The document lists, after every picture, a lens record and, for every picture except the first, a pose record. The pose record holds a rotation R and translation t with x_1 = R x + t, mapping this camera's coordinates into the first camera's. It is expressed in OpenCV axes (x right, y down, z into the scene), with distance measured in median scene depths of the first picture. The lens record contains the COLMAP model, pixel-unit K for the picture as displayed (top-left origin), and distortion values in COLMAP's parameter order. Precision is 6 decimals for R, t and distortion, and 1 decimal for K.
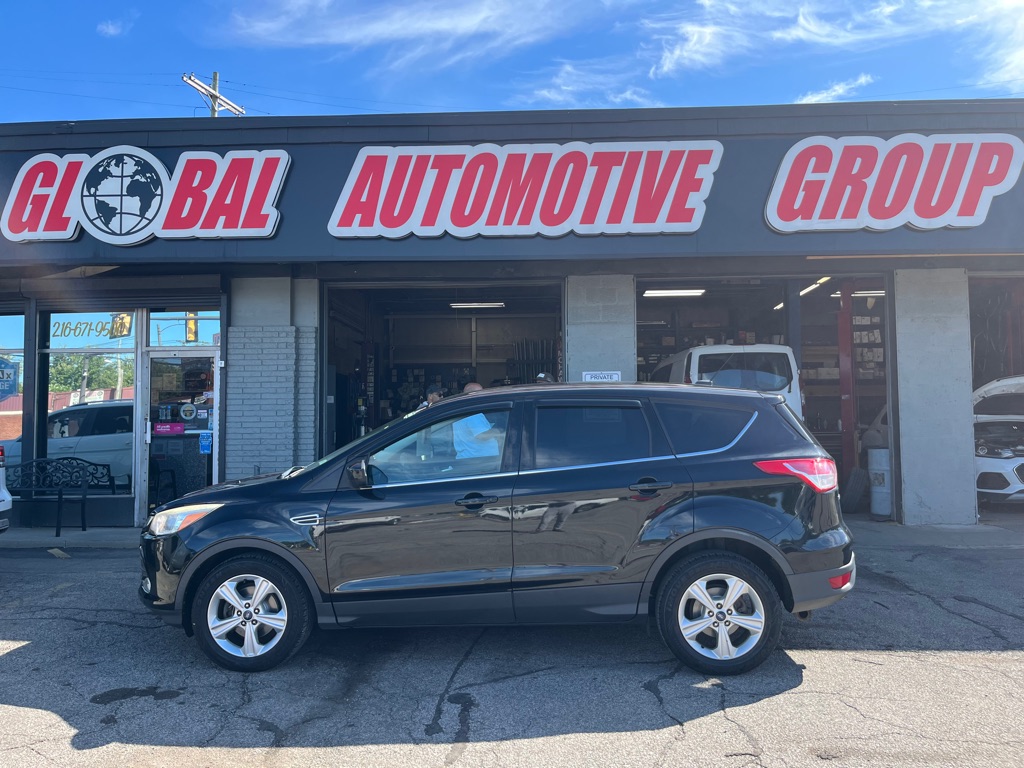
lens RADIAL K [[777.1, 0, 515.3], [0, 777.1, 384.9], [0, 0, 1]] dist [0.060057, -0.088733]
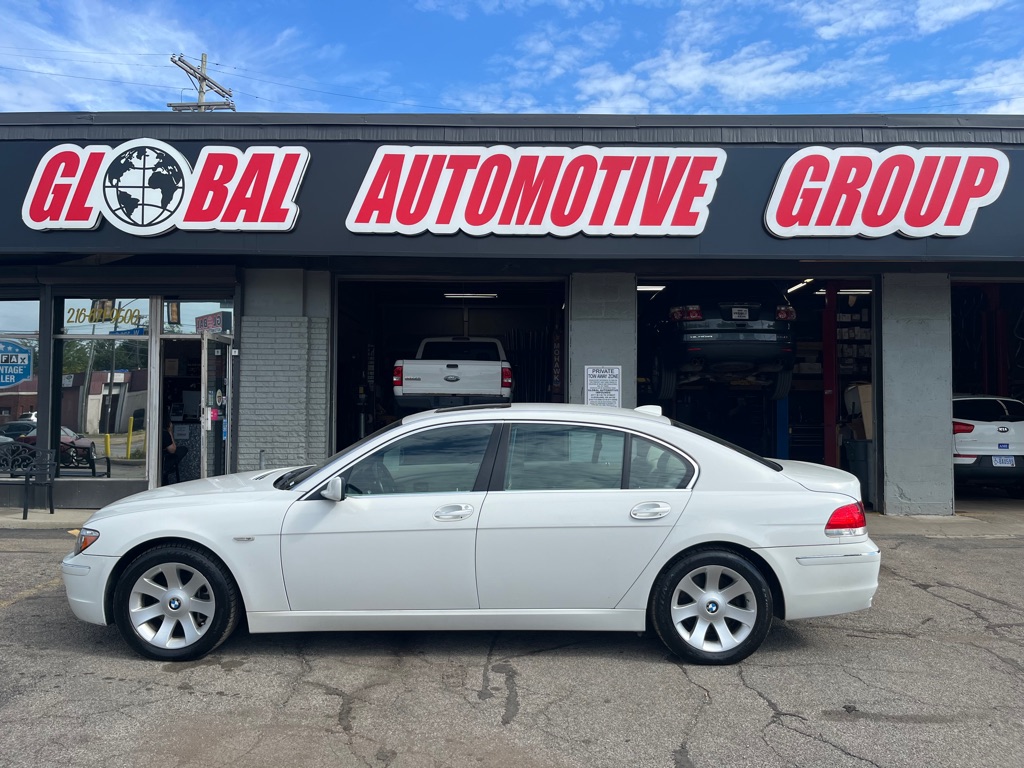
lens RADIAL K [[777.1, 0, 513.0], [0, 777.1, 386.0], [0, 0, 1]] dist [0.060057, -0.088733]
pose [[0.999420, 0.015204, 0.030473, -0.046615], [-0.015778, 0.999701, 0.018686, -0.008466], [-0.030179, -0.019156, 0.999361, -0.044706]]
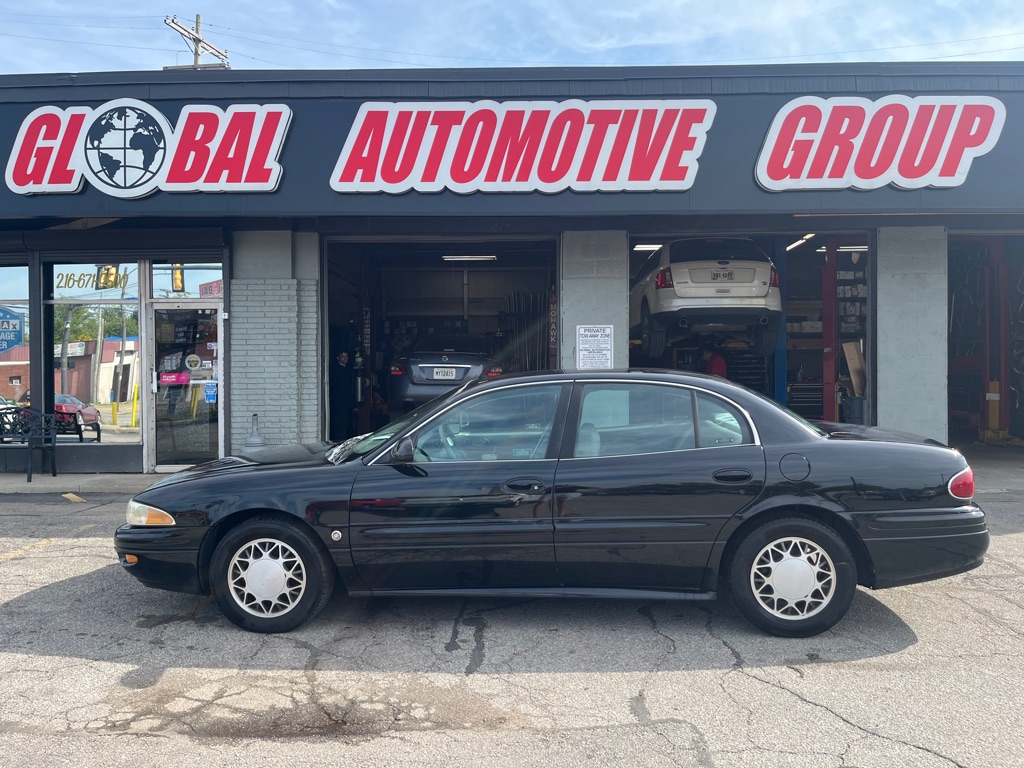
lens RADIAL K [[777.1, 0, 517.7], [0, 777.1, 385.0], [0, 0, 1]] dist [0.060057, -0.088733]
pose [[0.999762, 0.002532, 0.021666, -0.016057], [-0.003871, 0.998069, 0.062001, -0.001423], [-0.021467, -0.062070, 0.997841, -0.041370]]
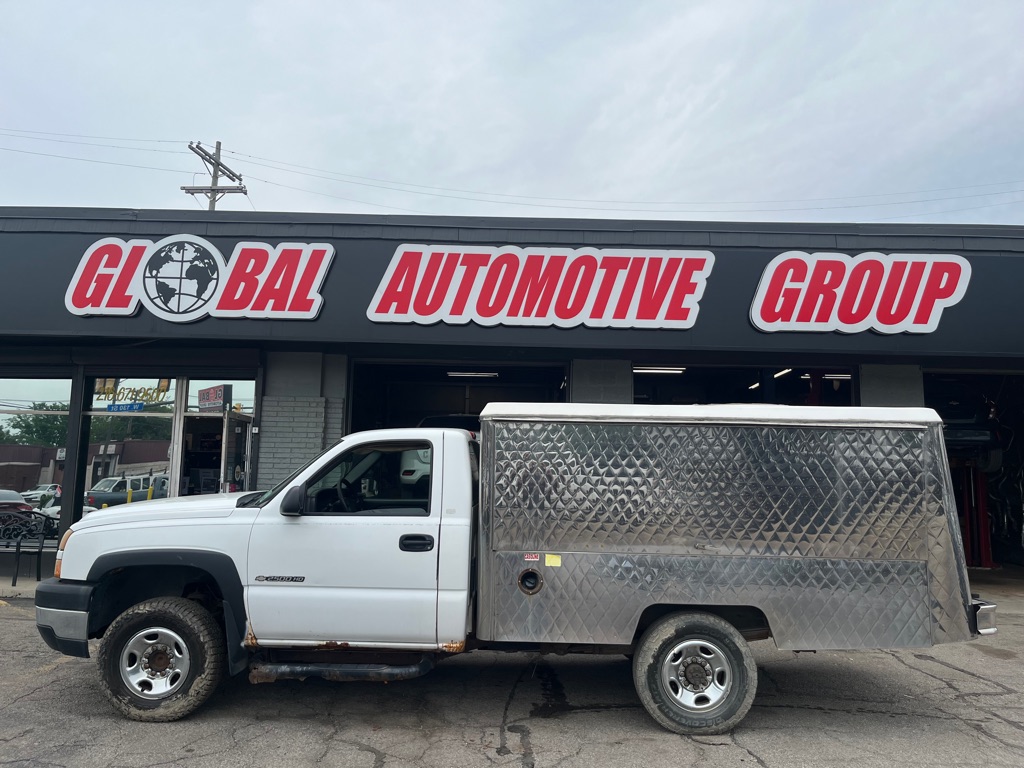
lens RADIAL K [[777.1, 0, 517.0], [0, 777.1, 385.6], [0, 0, 1]] dist [0.060057, -0.088733]
pose [[0.998602, 0.030956, 0.042849, -0.067932], [-0.027654, 0.996753, -0.075622, -0.018208], [-0.045051, 0.074331, 0.996216, -0.120308]]
